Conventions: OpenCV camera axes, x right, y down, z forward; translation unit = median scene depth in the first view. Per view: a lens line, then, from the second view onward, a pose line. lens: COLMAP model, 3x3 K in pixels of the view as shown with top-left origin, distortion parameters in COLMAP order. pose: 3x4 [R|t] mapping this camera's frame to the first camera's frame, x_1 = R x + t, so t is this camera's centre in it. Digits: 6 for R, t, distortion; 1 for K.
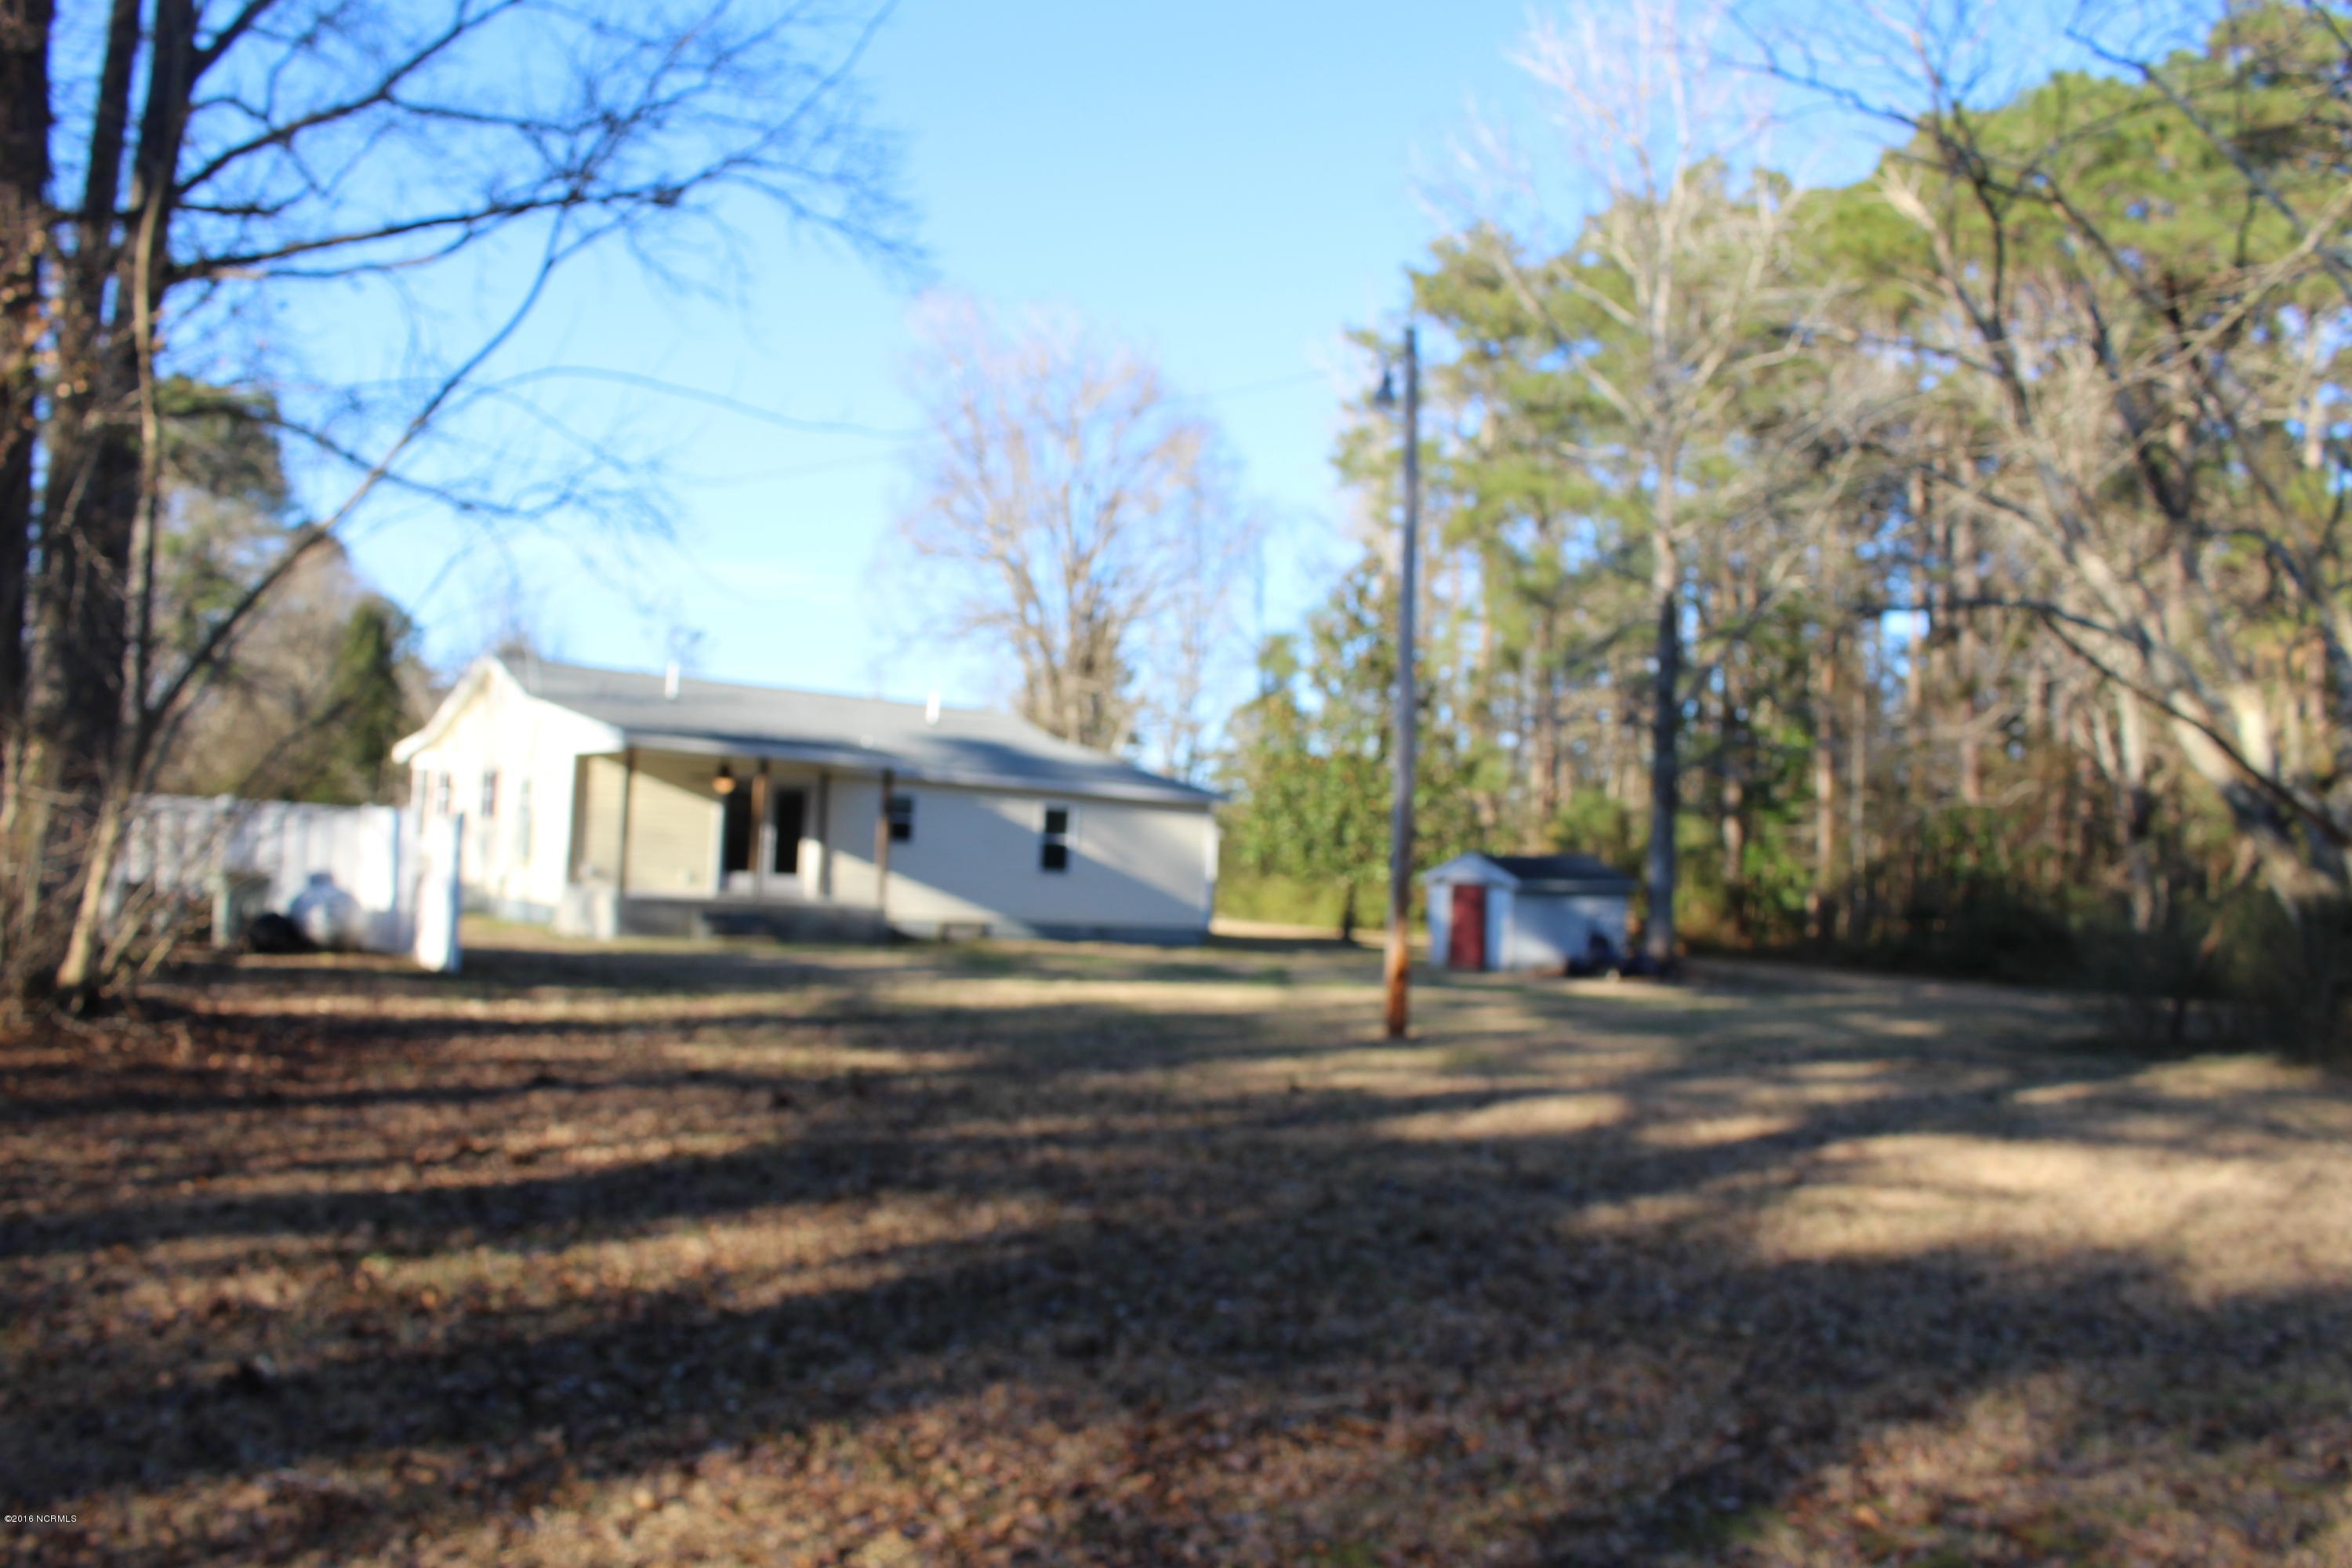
lens RADIAL K [[1928.4, 0, 1176.0], [0, 1928.4, 784.0], [0, 0, 1]] dist [-0.173916, 0.149879]
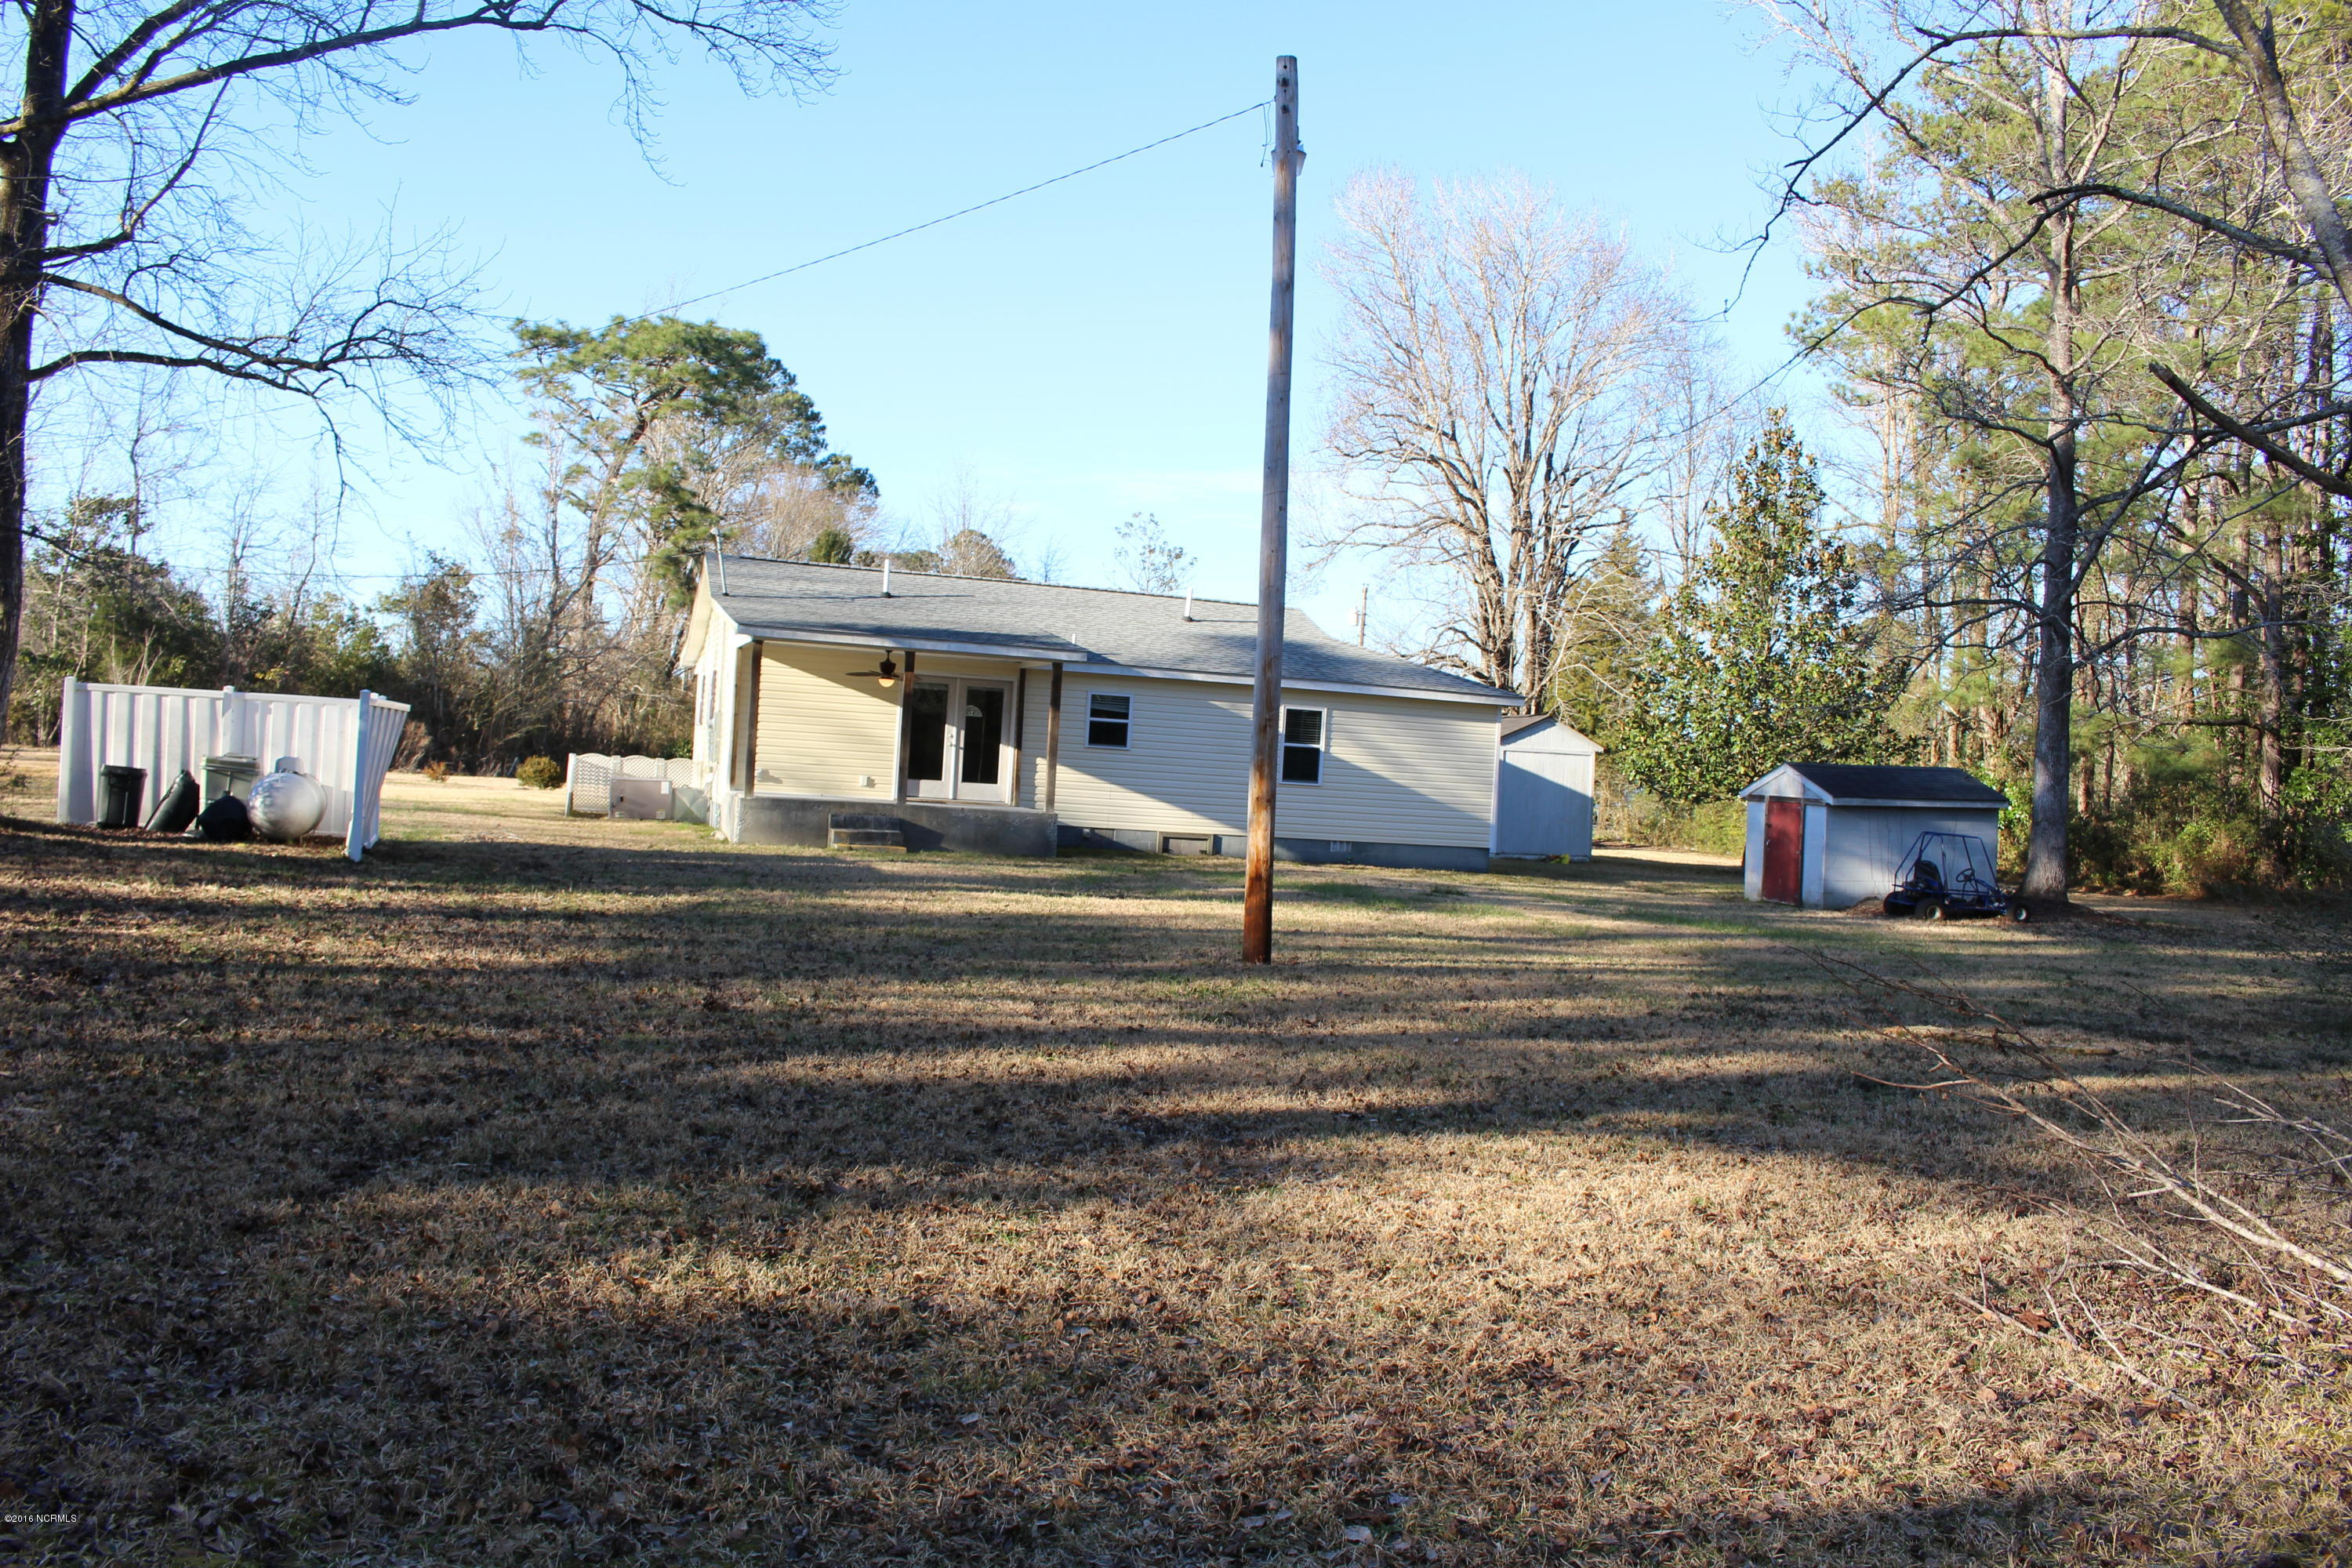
lens RADIAL K [[1928.4, 0, 1176.0], [0, 1928.4, 784.0], [0, 0, 1]] dist [-0.173916, 0.149879]
pose [[0.941476, 0.007757, -0.336990, 0.329725], [0.003642, 0.999443, 0.033181, 0.030327], [0.337060, -0.032466, 0.940923, 0.245951]]
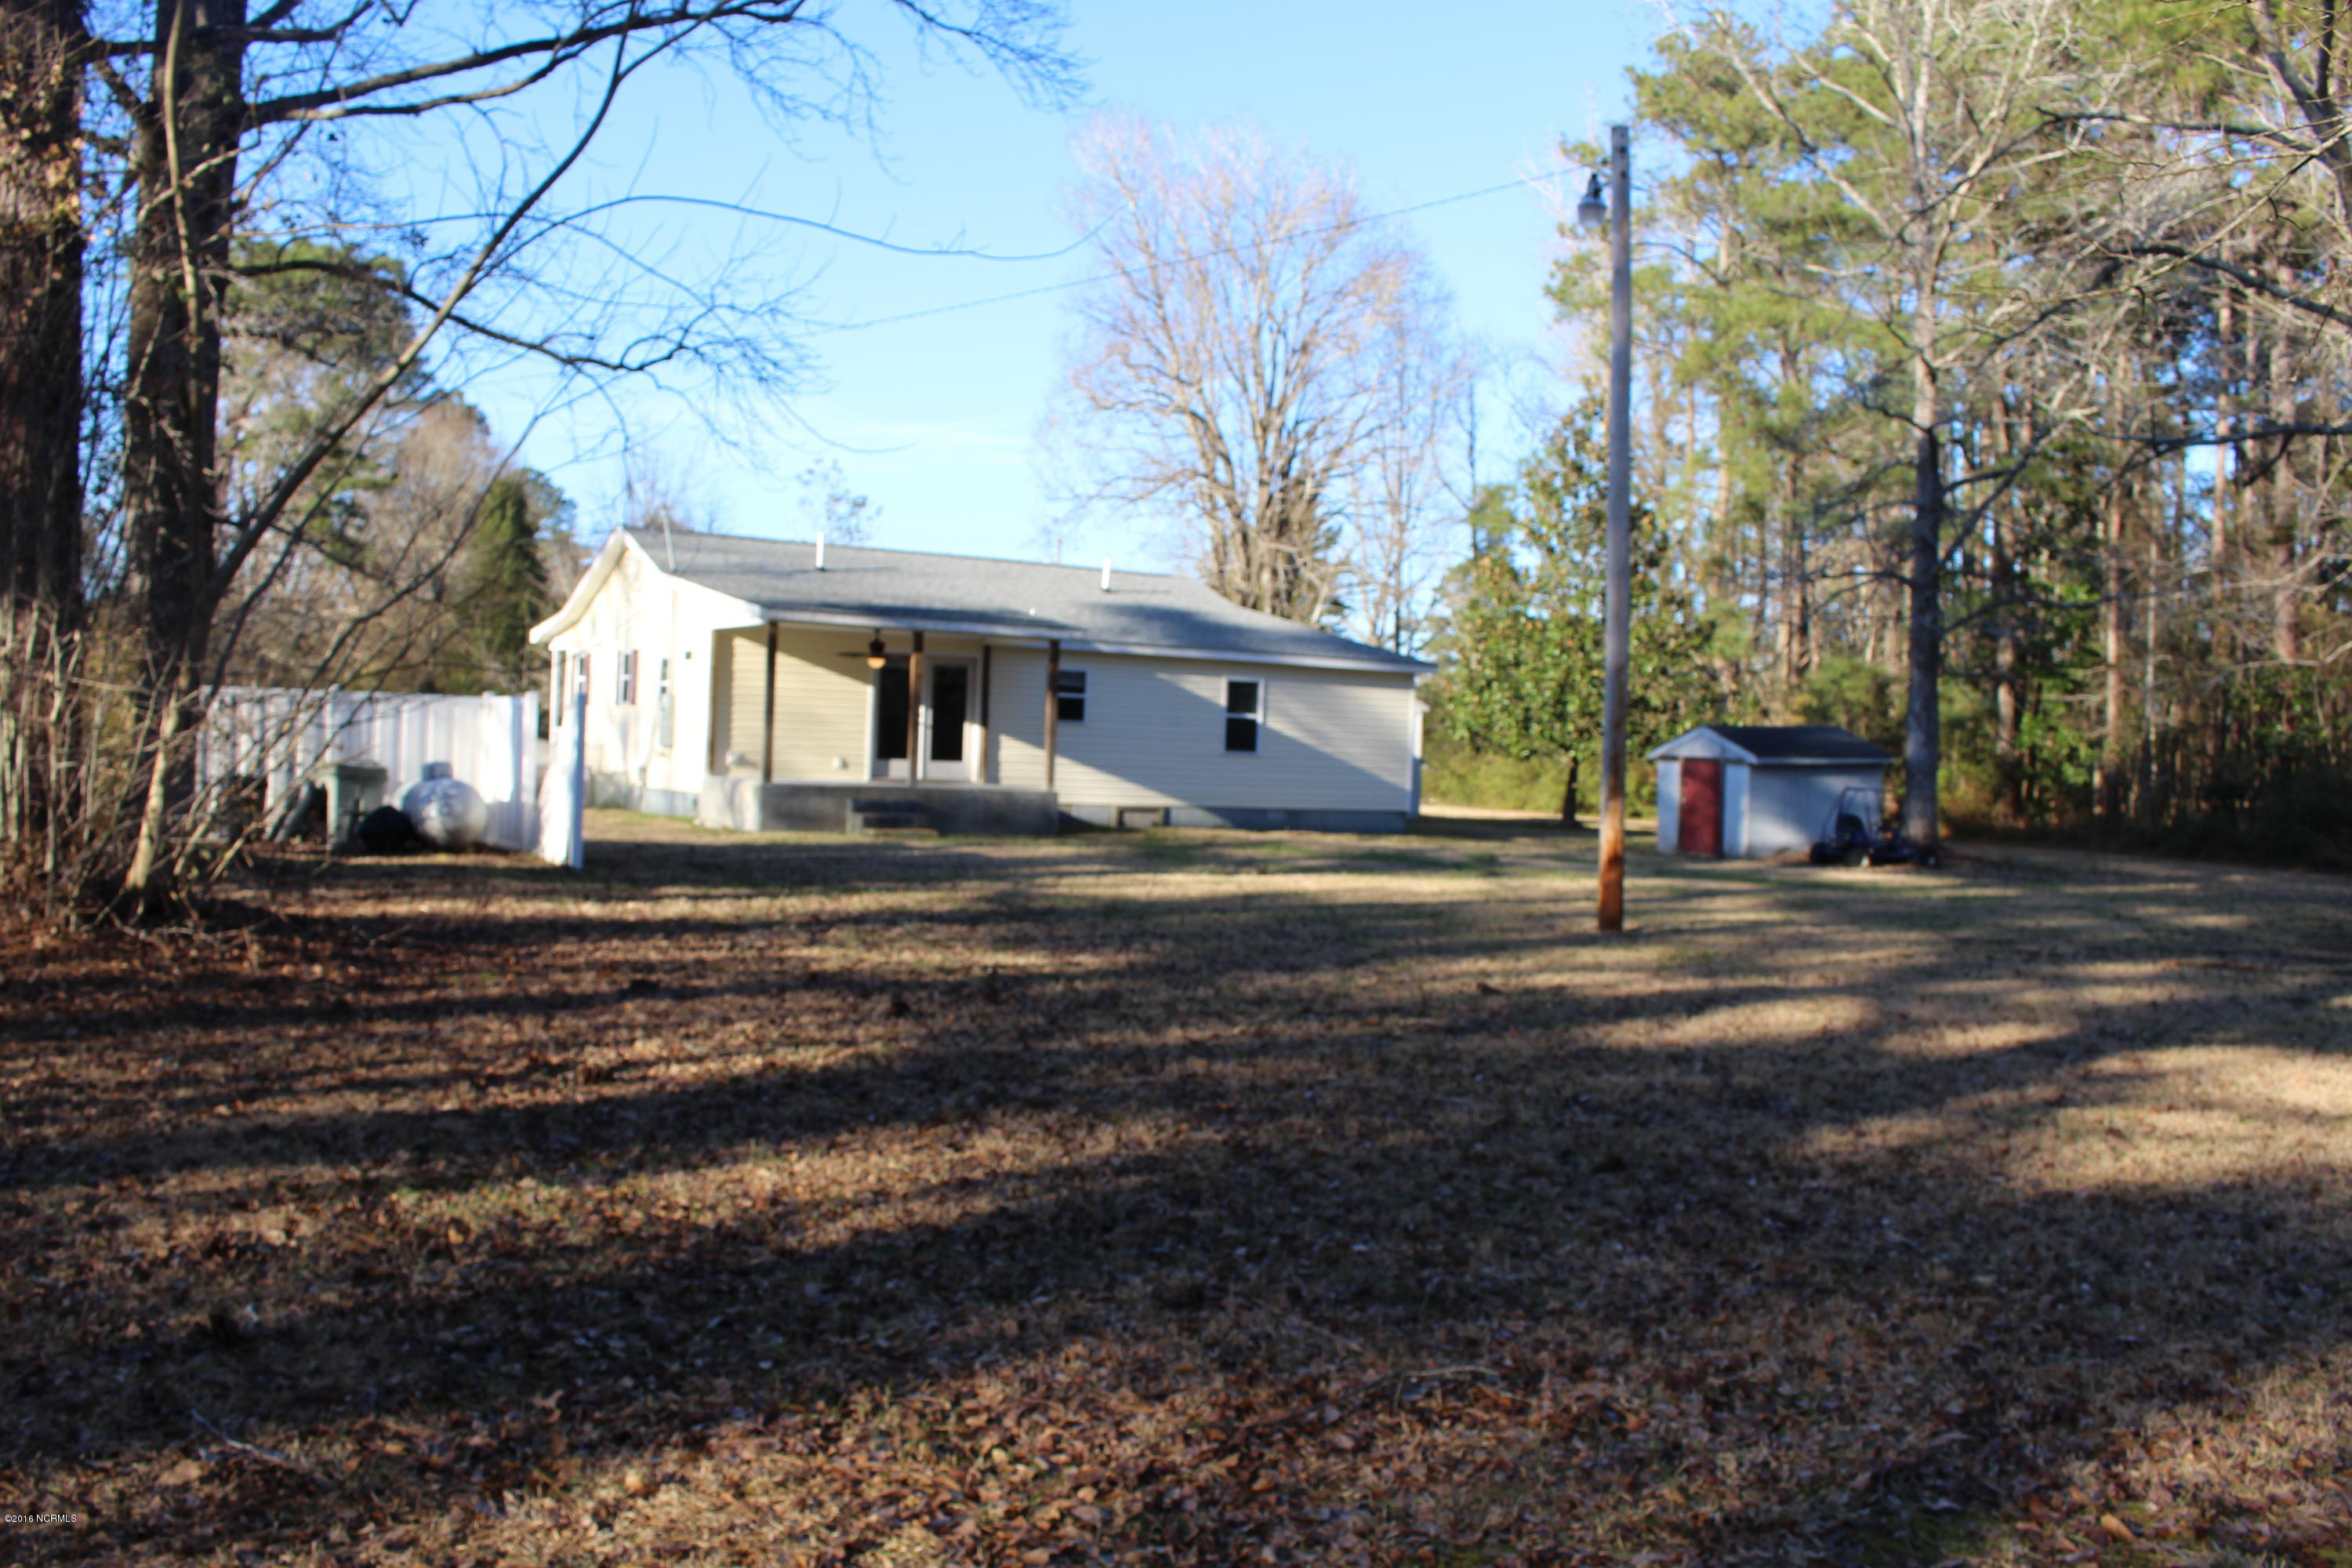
lens RADIAL K [[2091.2, 0, 1176.0], [0, 2091.2, 784.0], [0, 0, 1]] dist [-0.152151, 0.140493]
pose [[0.994651, -0.010809, -0.102729, 0.013976], [0.017004, 0.998077, 0.059615, 0.002425], [0.101887, -0.061042, 0.992921, 0.024341]]
